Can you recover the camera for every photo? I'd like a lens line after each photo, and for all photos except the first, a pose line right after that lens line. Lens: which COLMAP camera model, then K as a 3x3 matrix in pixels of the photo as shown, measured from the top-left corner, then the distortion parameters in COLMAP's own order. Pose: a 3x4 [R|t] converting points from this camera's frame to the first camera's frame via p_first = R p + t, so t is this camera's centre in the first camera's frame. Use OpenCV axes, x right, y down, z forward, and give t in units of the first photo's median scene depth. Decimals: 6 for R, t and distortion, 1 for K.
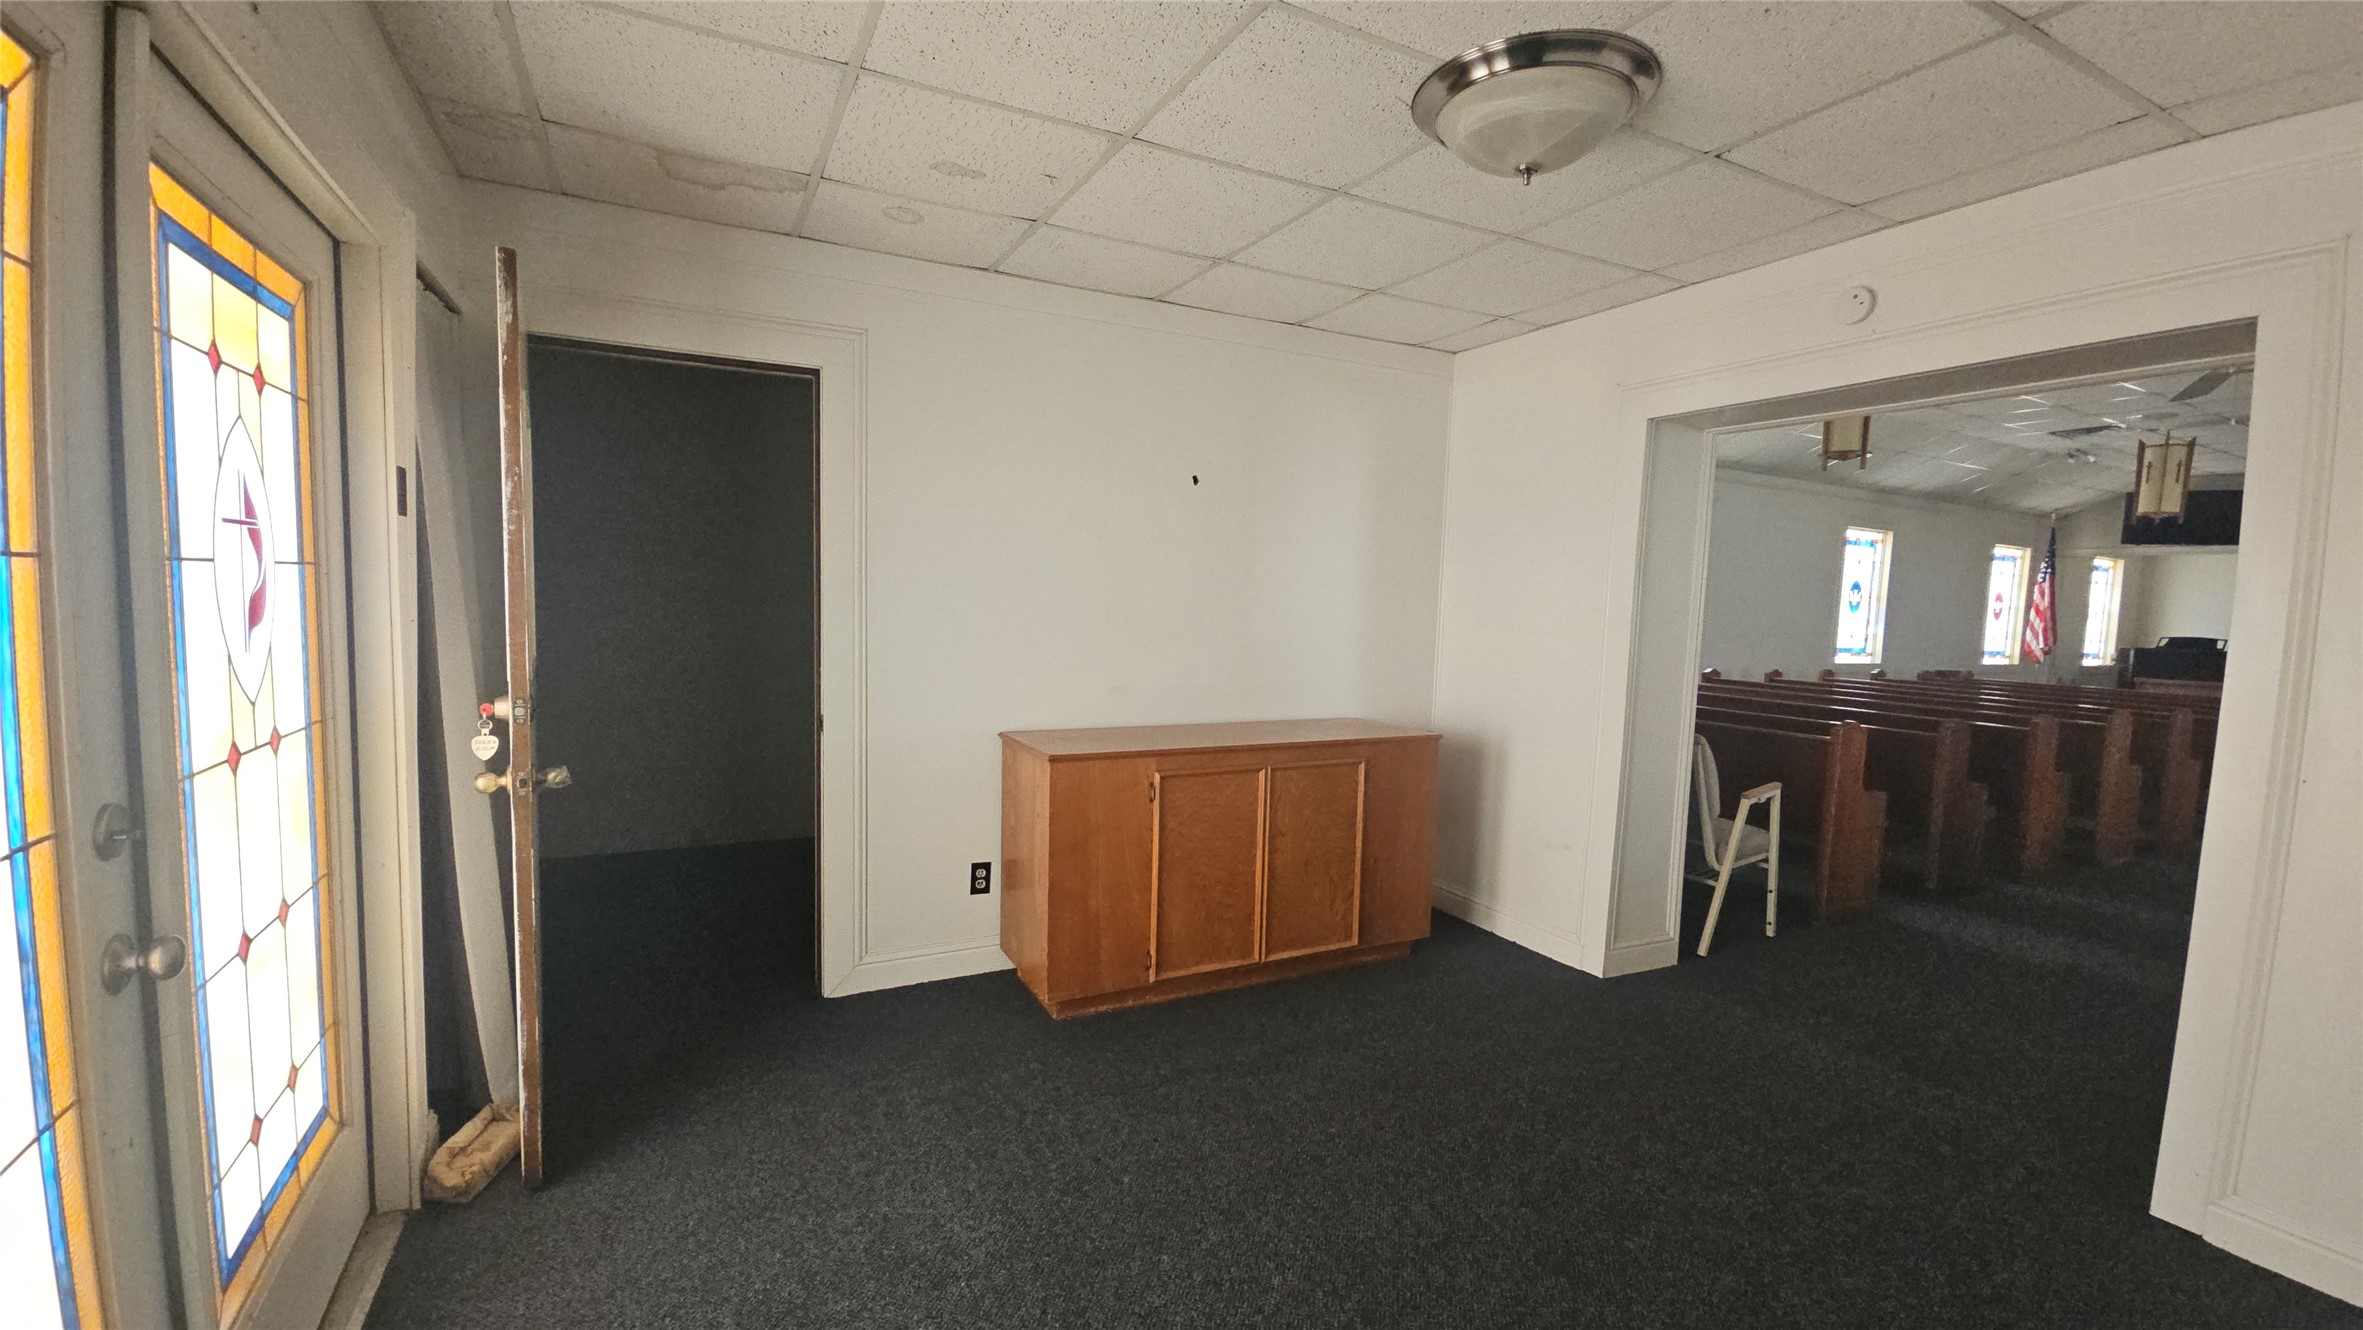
lens RADIAL K [[975.8, 0, 1162.0], [0, 975.8, 689.5], [0, 0, 1]] dist [-0.008085, -0.000698]
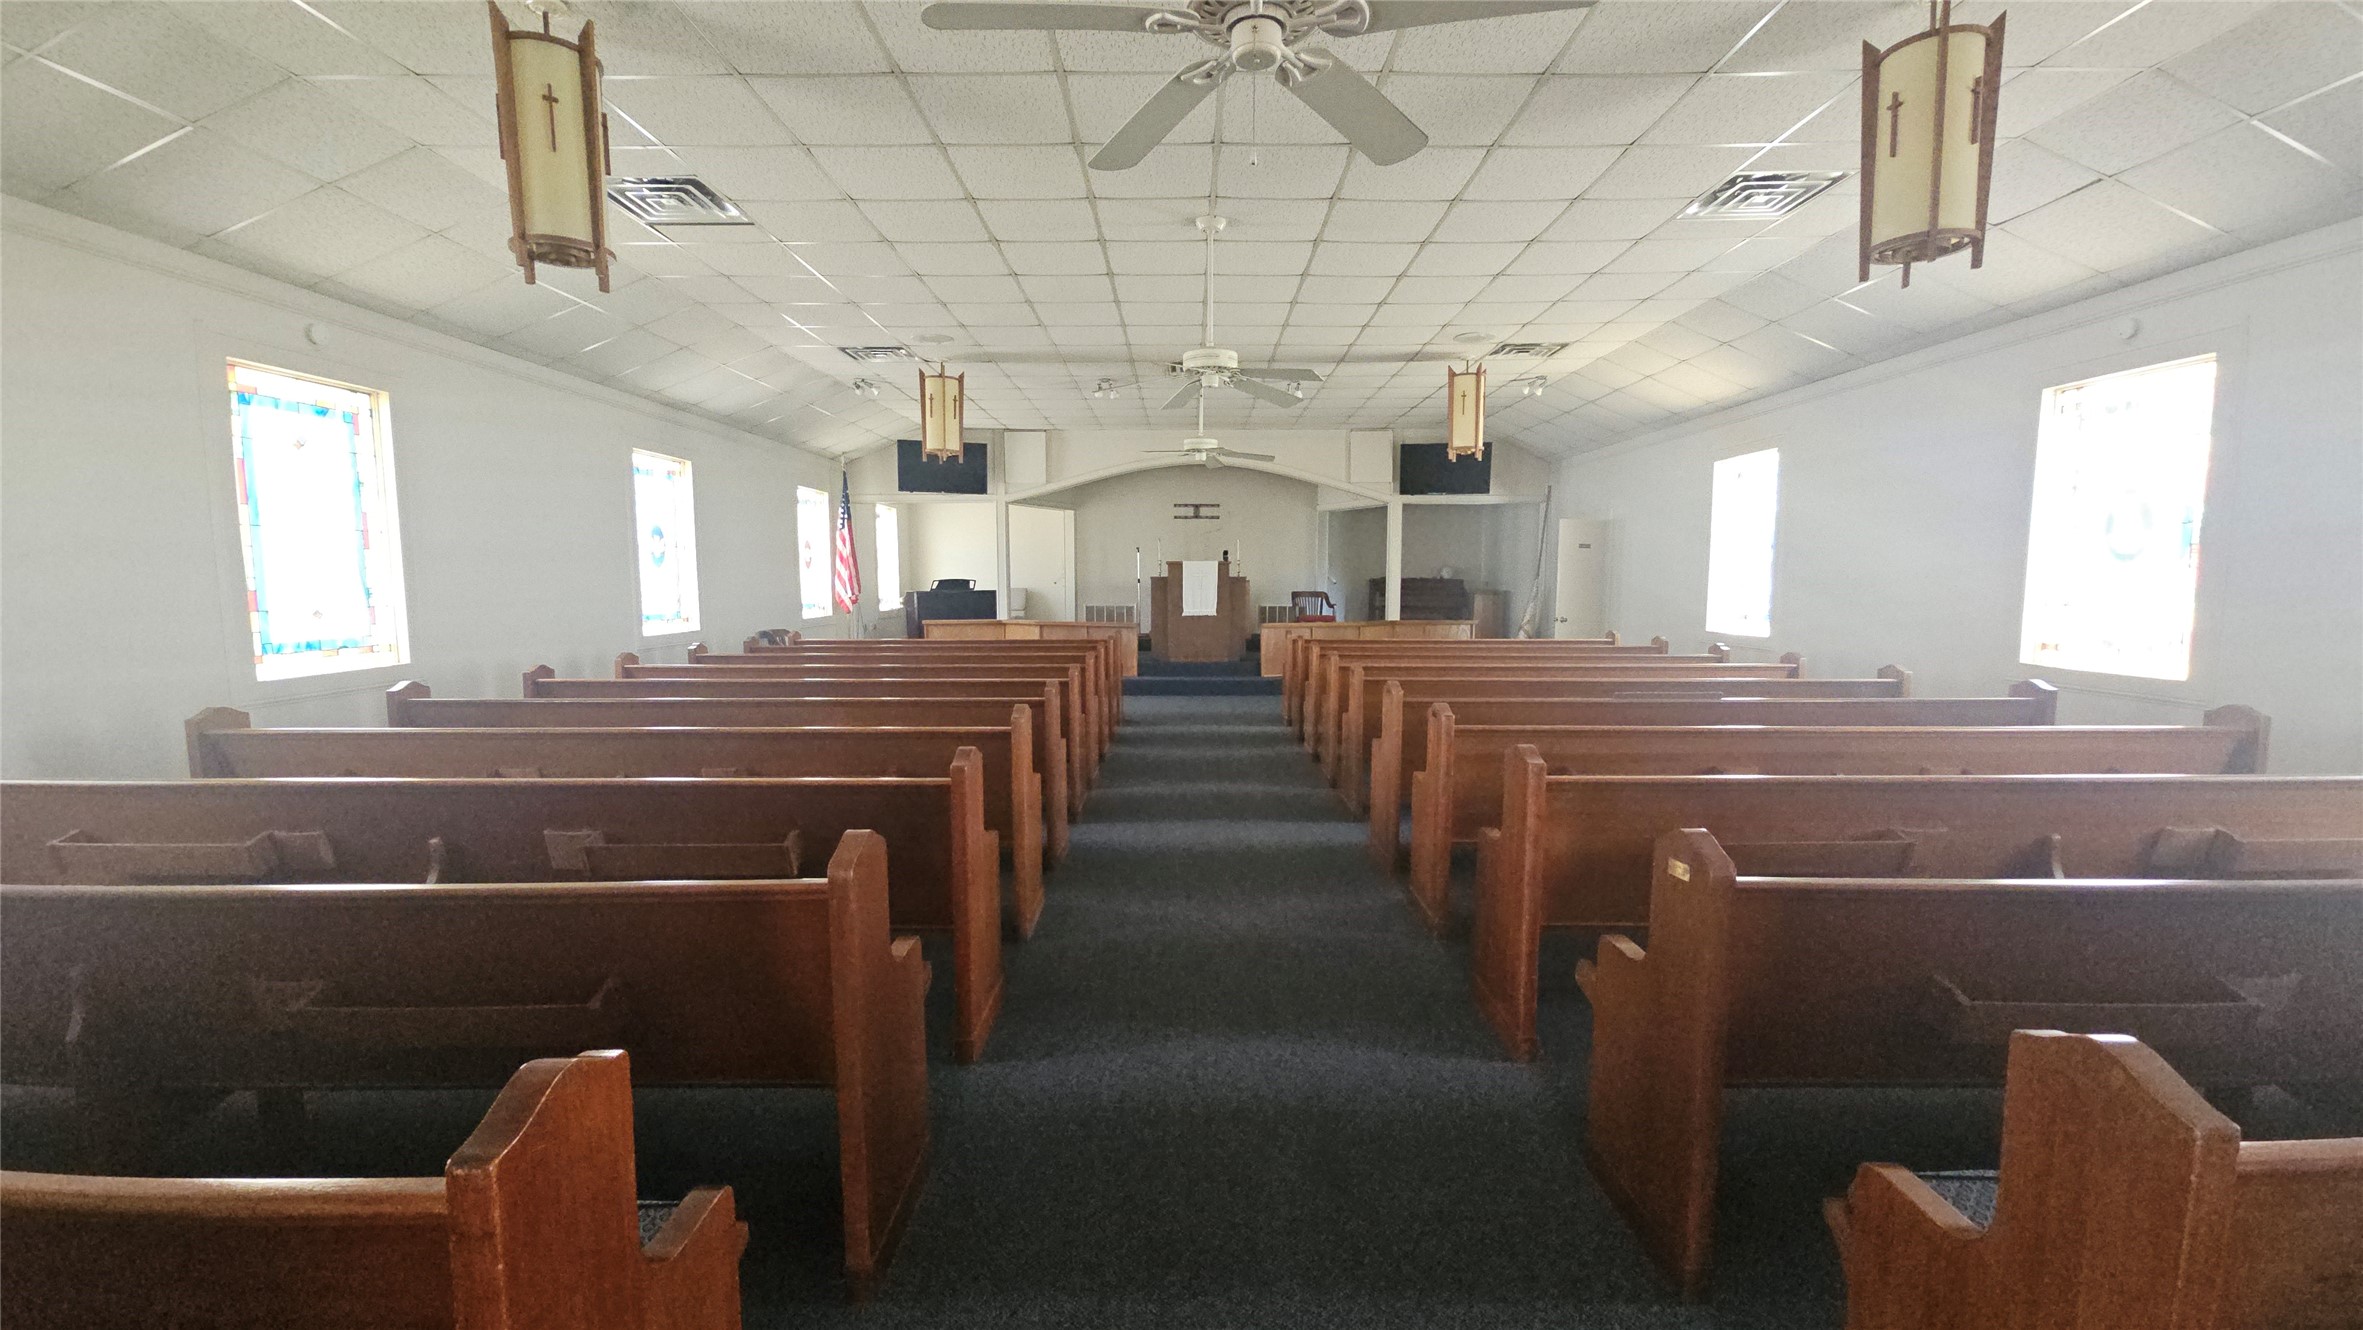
lens RADIAL K [[975.8, 0, 1180.3], [0, 975.8, 677.3], [0, 0, 1]] dist [-0.008085, -0.000698]
pose [[0.462583, -0.127495, 0.877361, 0.208887], [0.098628, 0.990864, 0.091988, -0.021735], [-0.881073, 0.043980, 0.470931, 0.269906]]
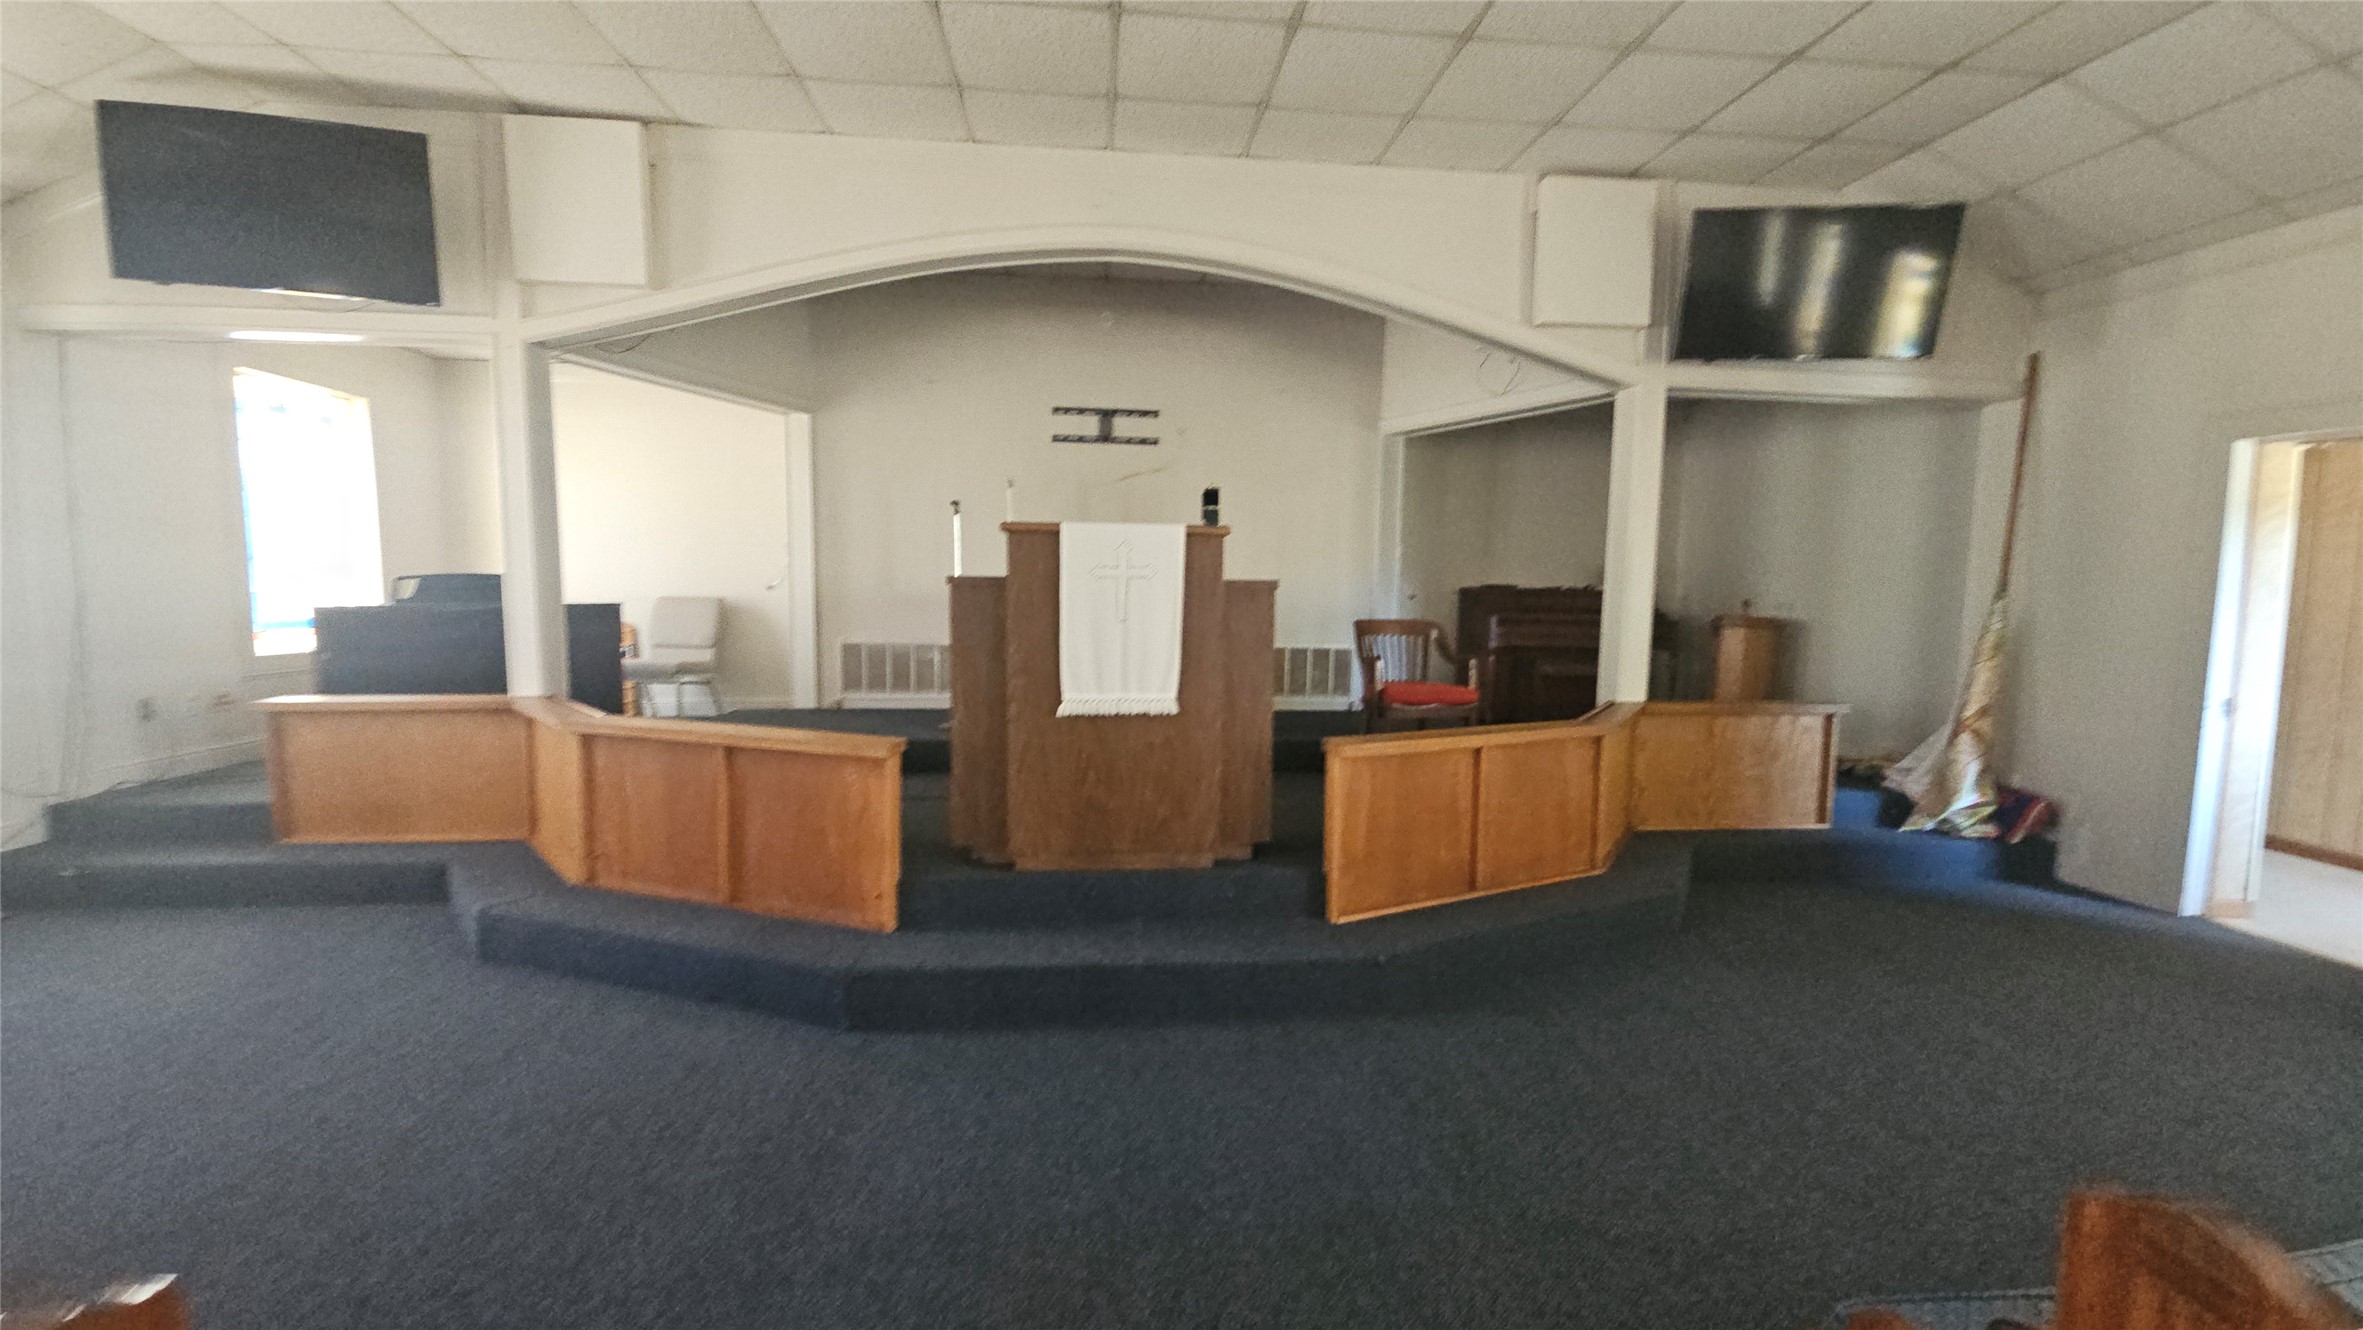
lens RADIAL K [[975.8, 0, 1186.5], [0, 975.8, 671.2], [0, 0, 1]] dist [-0.008085, -0.000698]
pose [[0.367931, -0.116644, 0.922508, 0.833328], [0.083460, 0.992239, 0.092174, -0.027575], [-0.926100, 0.043079, 0.374811, 0.586942]]
